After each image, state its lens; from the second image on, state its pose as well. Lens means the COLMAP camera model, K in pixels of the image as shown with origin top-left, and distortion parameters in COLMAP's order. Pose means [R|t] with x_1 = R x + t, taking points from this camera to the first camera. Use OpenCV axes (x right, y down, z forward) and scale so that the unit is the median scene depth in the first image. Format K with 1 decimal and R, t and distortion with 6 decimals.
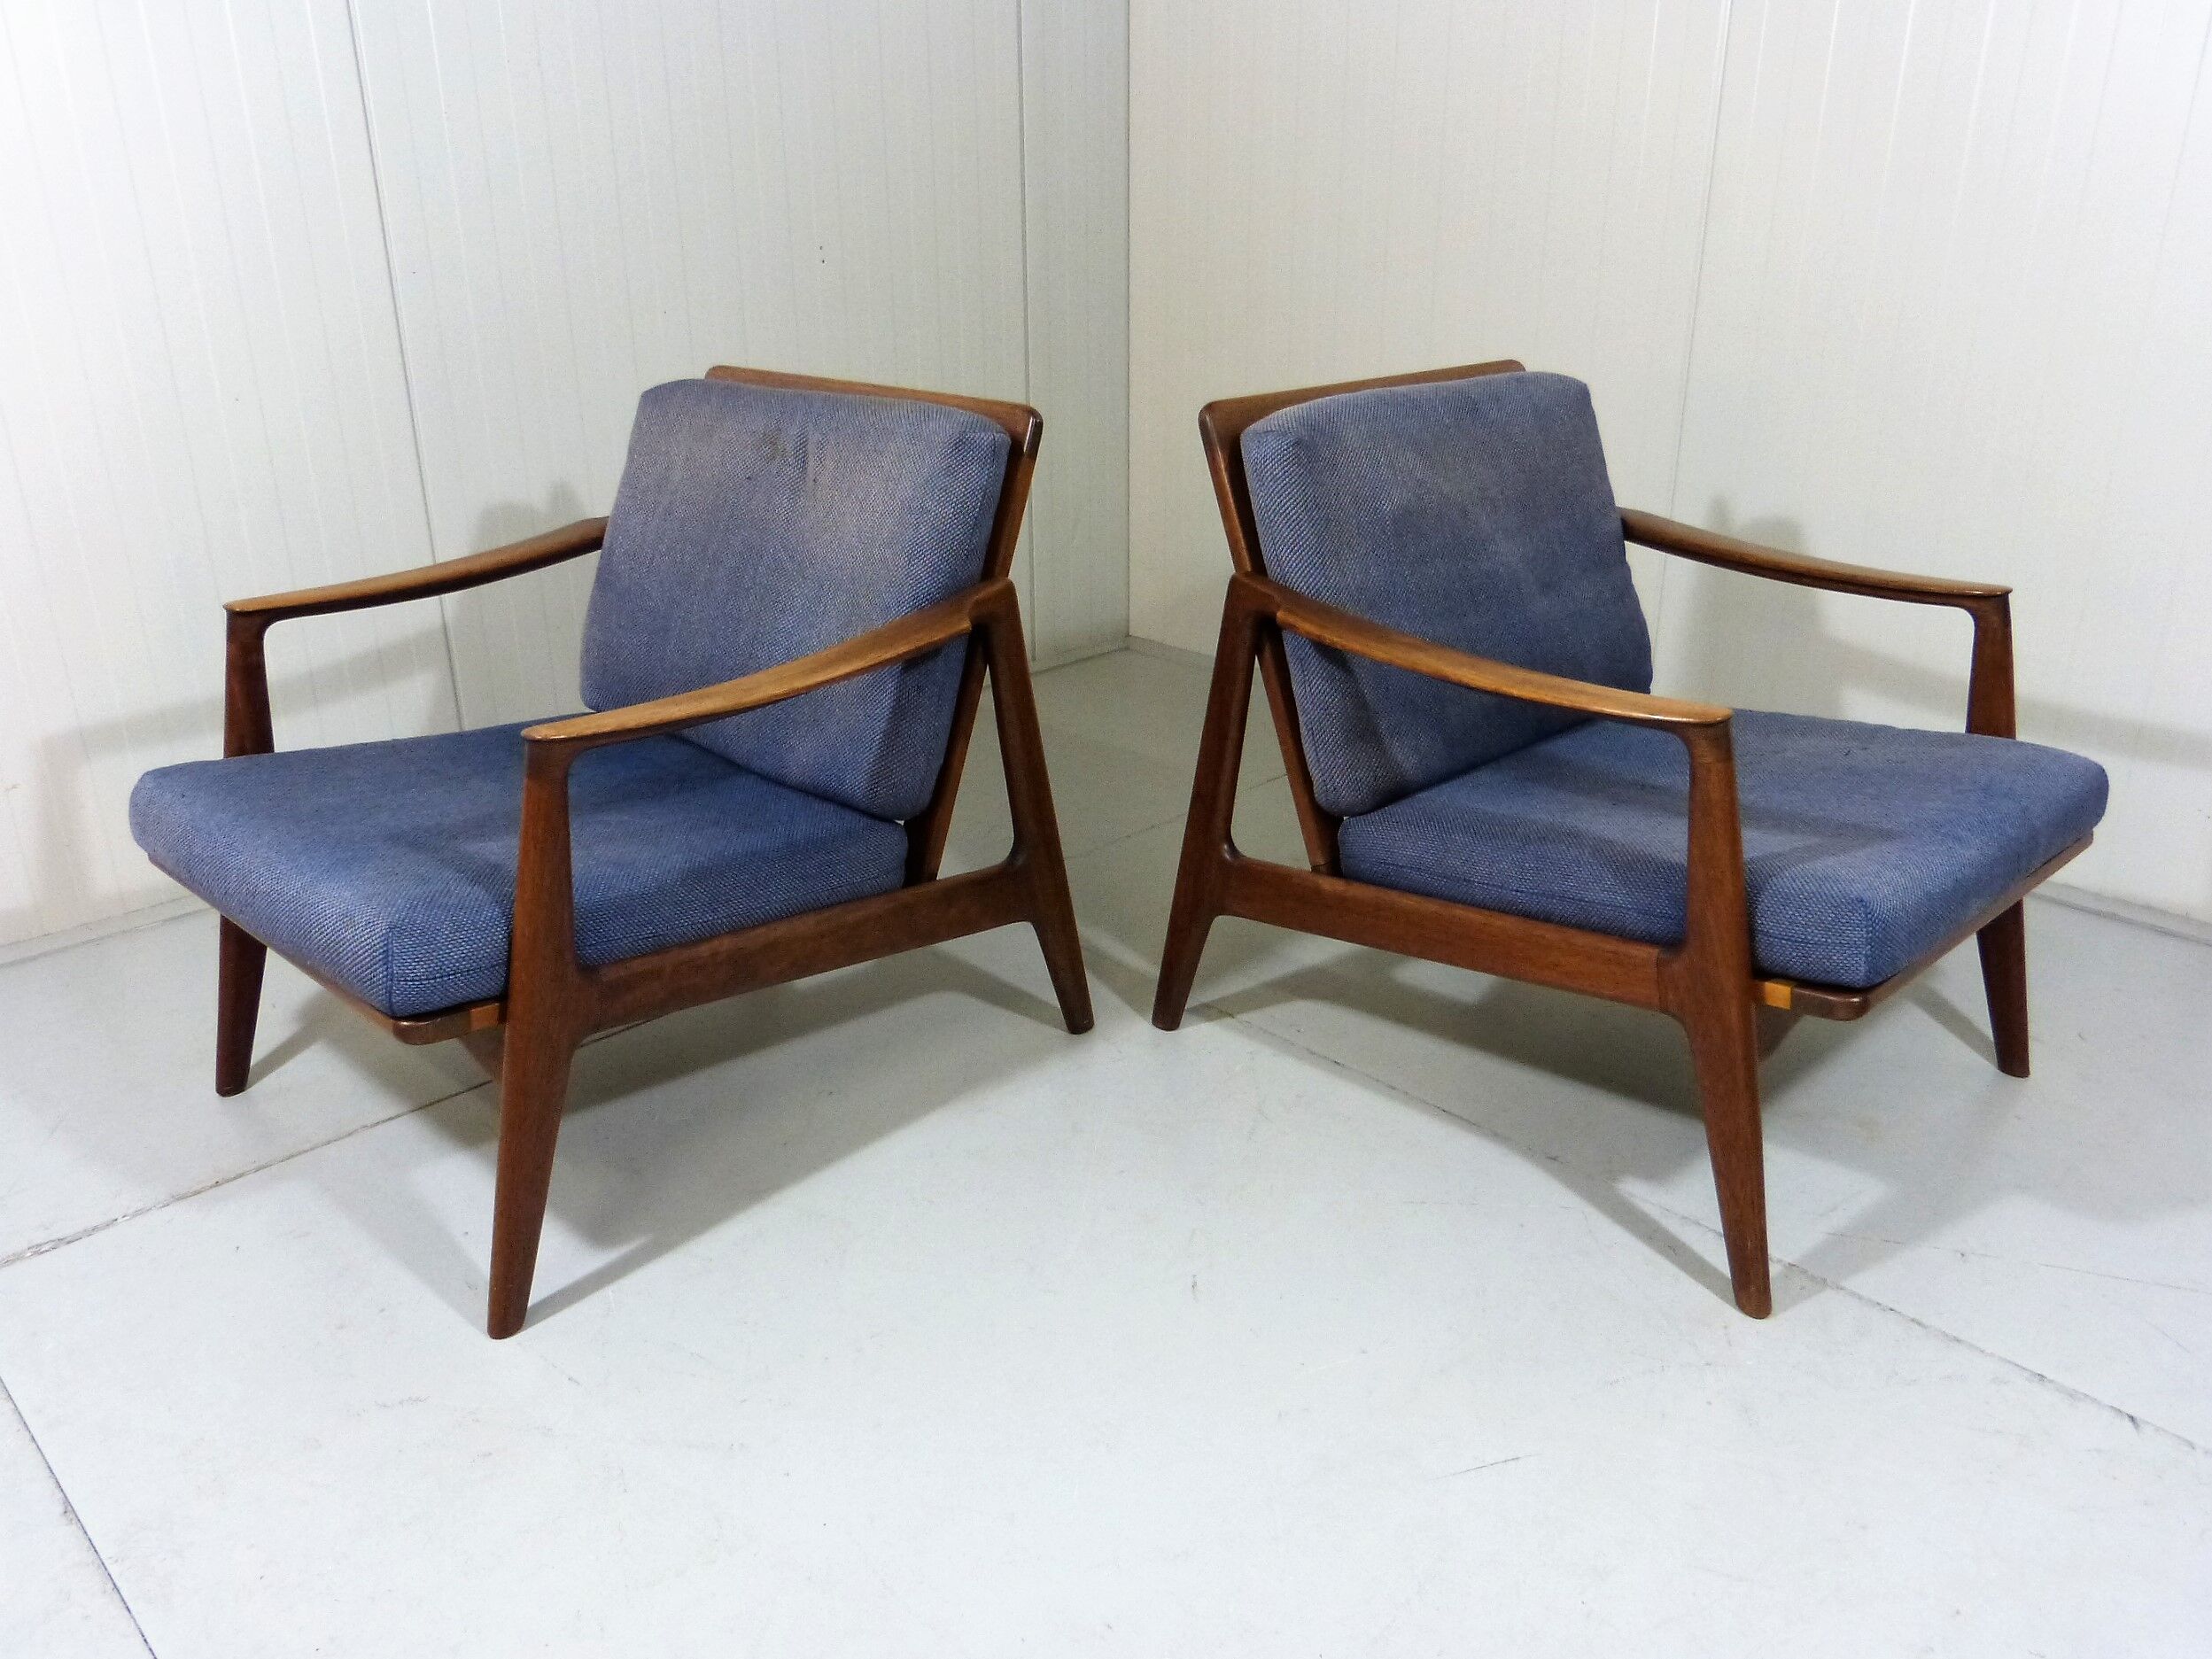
lens RADIAL K [[1638.6, 0, 1112.4], [0, 1638.6, 911.0], [0, 0, 1]] dist [-0.032966, 0.020786]
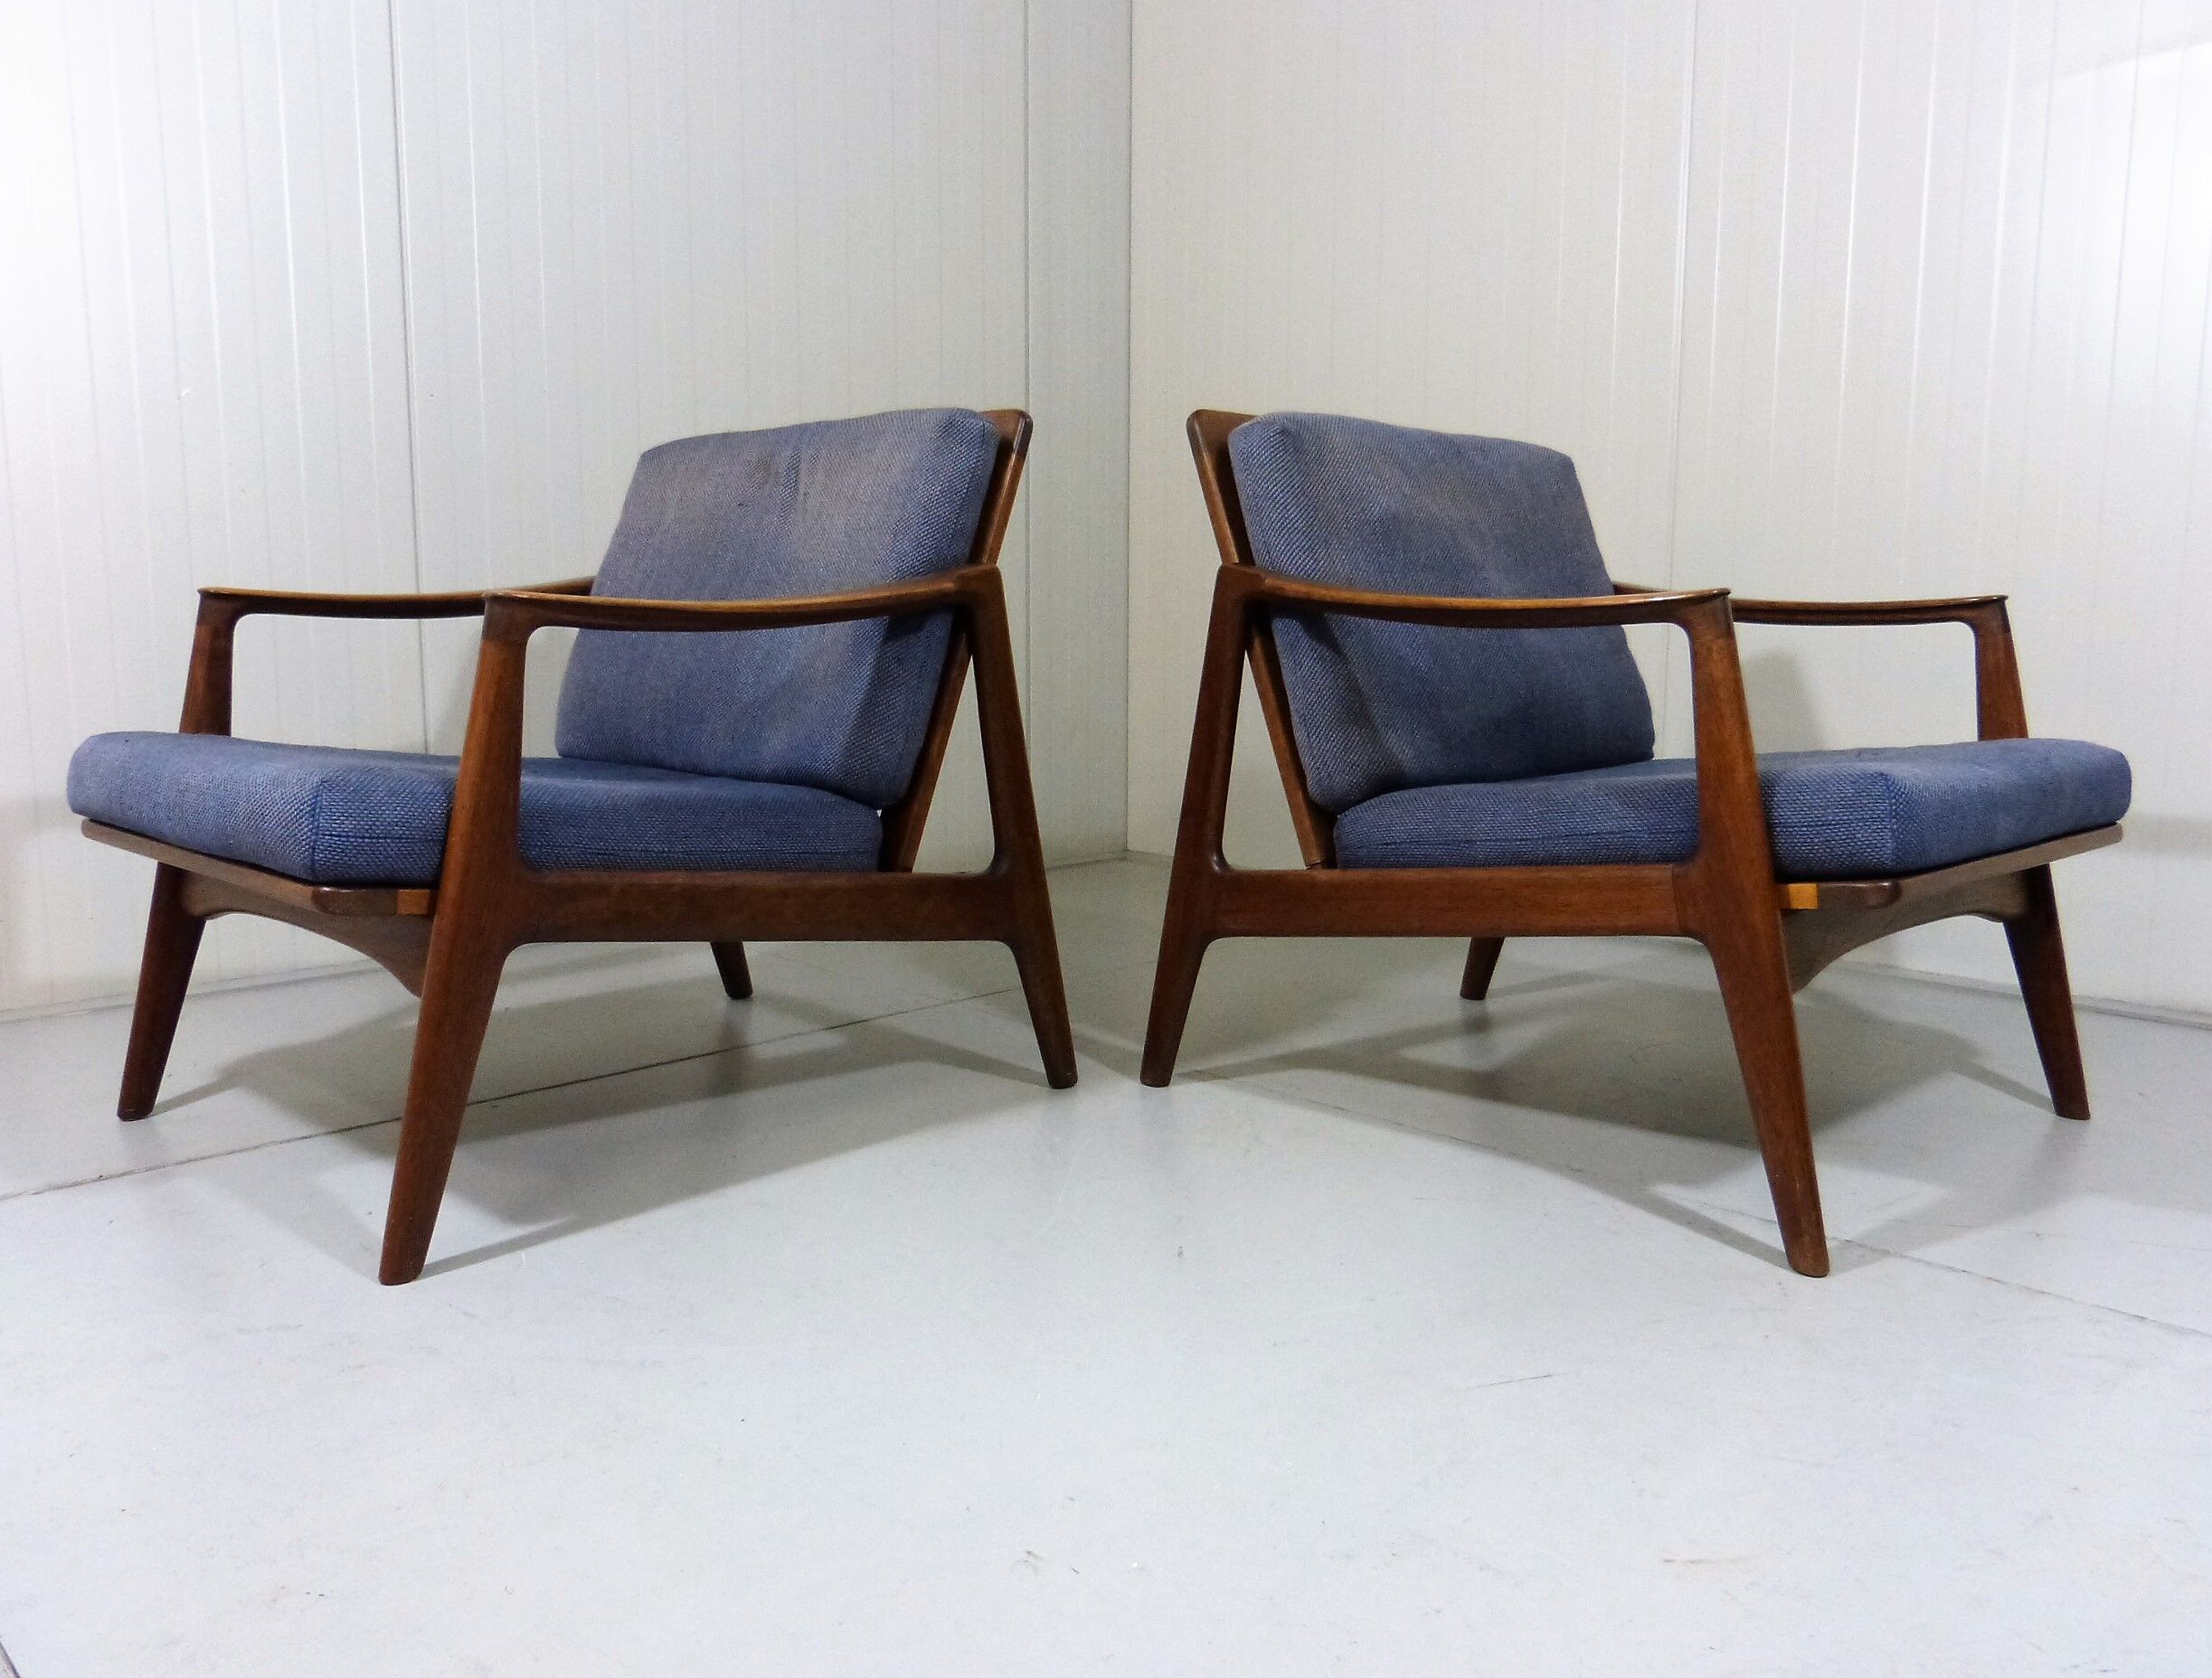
lens RADIAL K [[1705.7, 0, 1129.1], [0, 1705.7, 907.2], [0, 0, 1]] dist [-0.037352, 0.028649]
pose [[0.999956, 0.008323, 0.004262, 0.015391], [-0.006990, 0.968095, -0.250486, 0.256929], [-0.006211, 0.250446, 0.968111, 0.053182]]
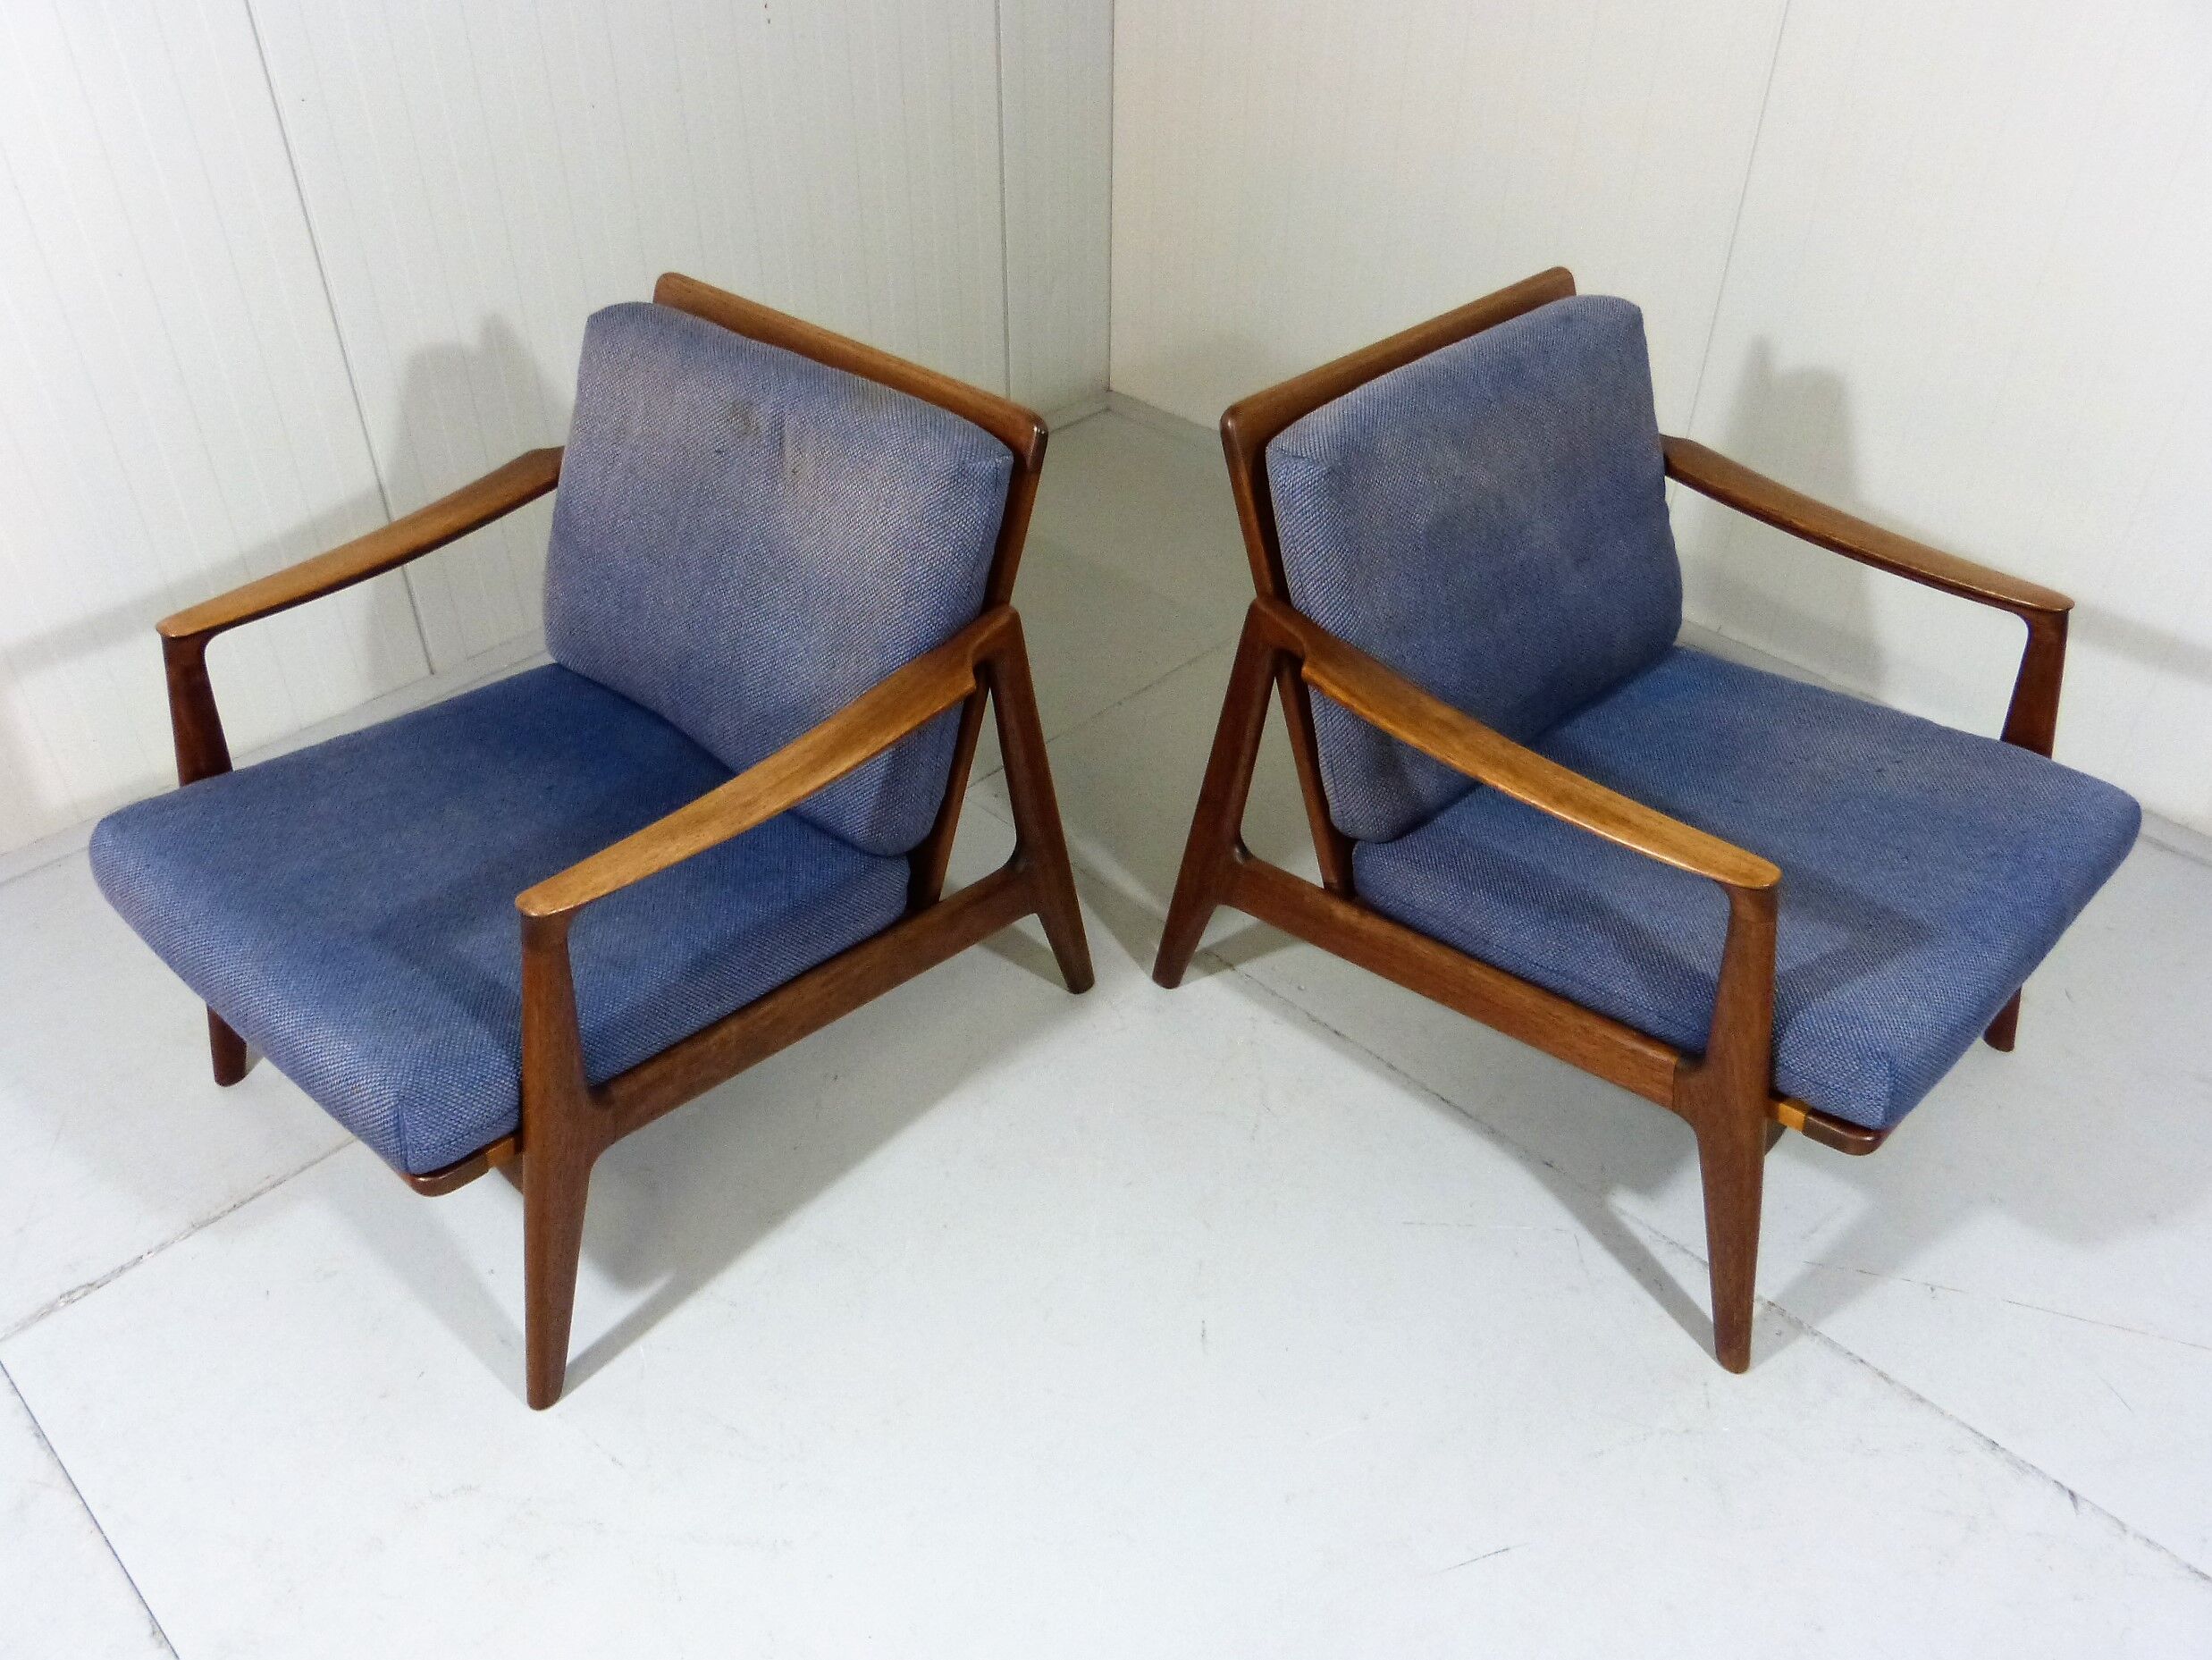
lens RADIAL K [[1638.9, 0, 1110.5], [0, 1638.9, 890.9], [0, 0, 1]] dist [-0.032966, 0.020786]
pose [[0.999644, -0.004092, 0.026358, -0.033108], [-0.002901, 0.965622, 0.259934, -0.290947], [-0.026516, -0.259918, 0.965267, 0.062175]]
